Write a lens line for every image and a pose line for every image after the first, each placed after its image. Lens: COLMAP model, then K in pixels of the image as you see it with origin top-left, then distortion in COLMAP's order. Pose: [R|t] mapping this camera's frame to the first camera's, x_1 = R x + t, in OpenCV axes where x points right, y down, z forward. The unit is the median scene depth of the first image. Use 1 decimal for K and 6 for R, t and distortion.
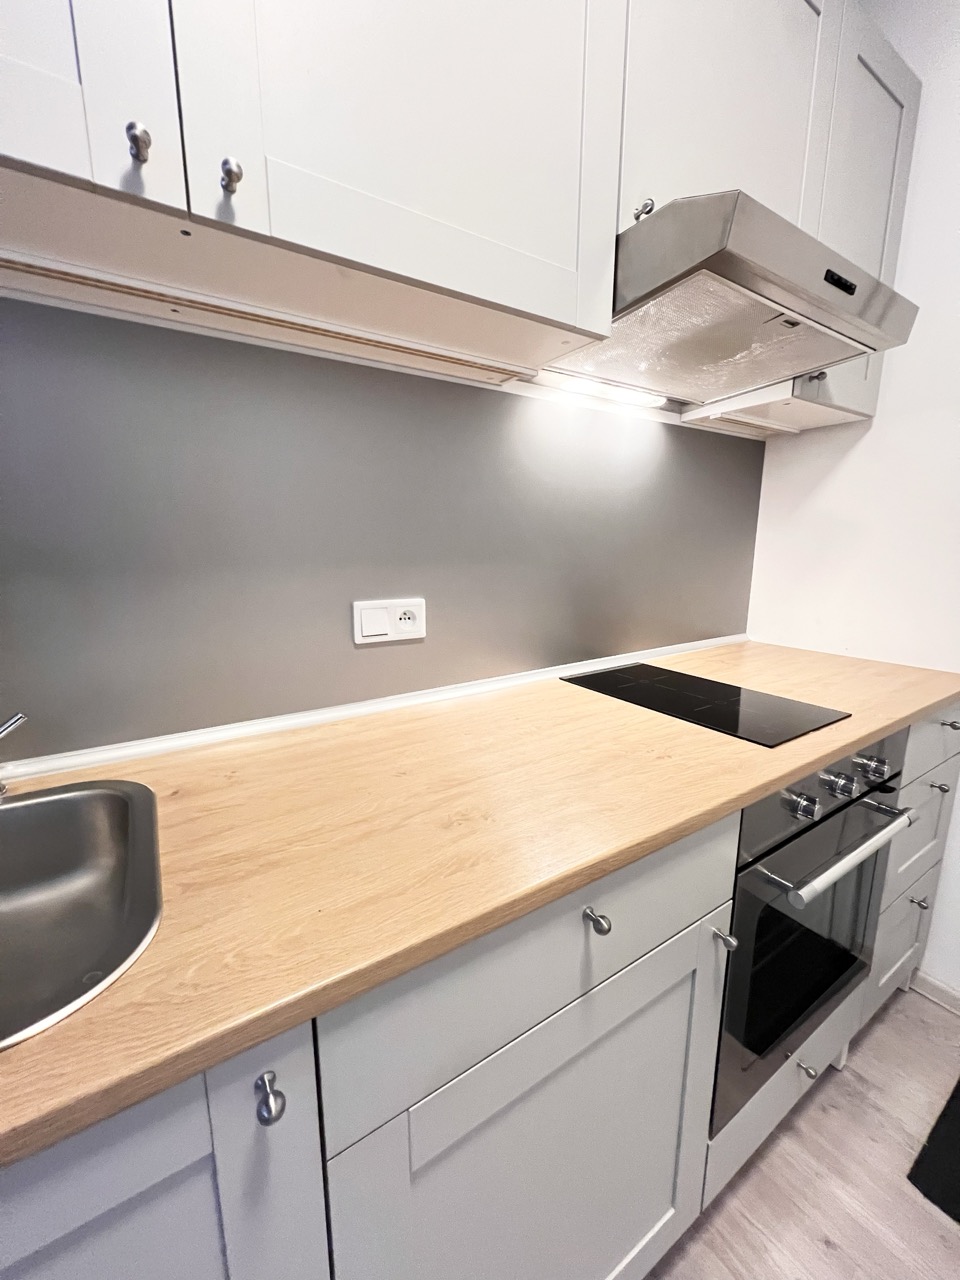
lens RADIAL K [[512.0, 0, 479.4], [0, 512.0, 639.9], [0, 0, 1]] dist [-0.001571, 0.000444]
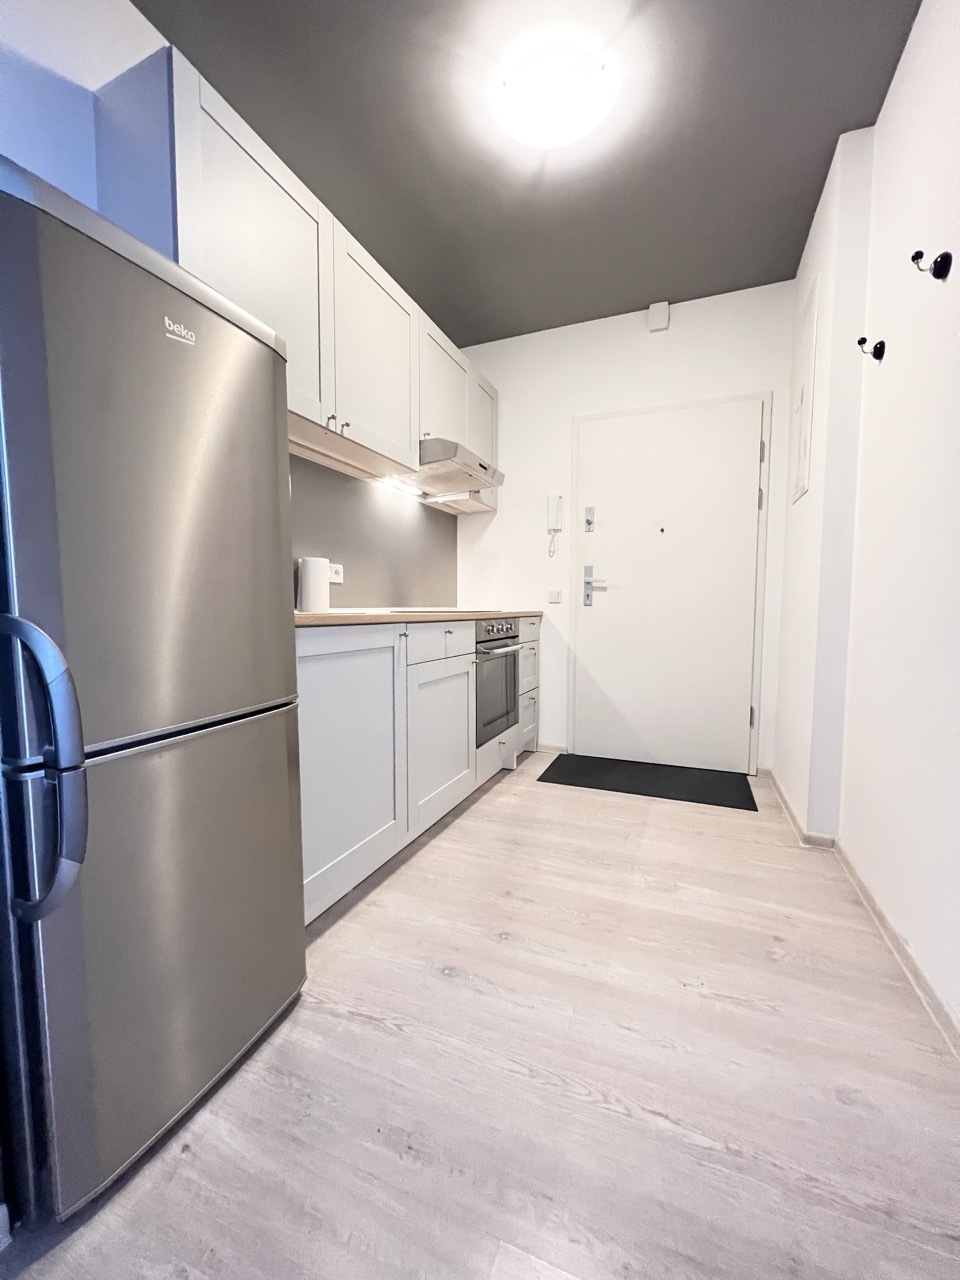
lens RADIAL K [[512.0, 0, 490.3], [0, 512.0, 641.5], [0, 0, 1]] dist [-0.001571, 0.000444]
pose [[0.819609, -0.038486, 0.571630, -0.915806], [0.109694, 0.989824, -0.090639, 0.548913], [-0.562325, 0.136993, 0.815490, -1.204514]]
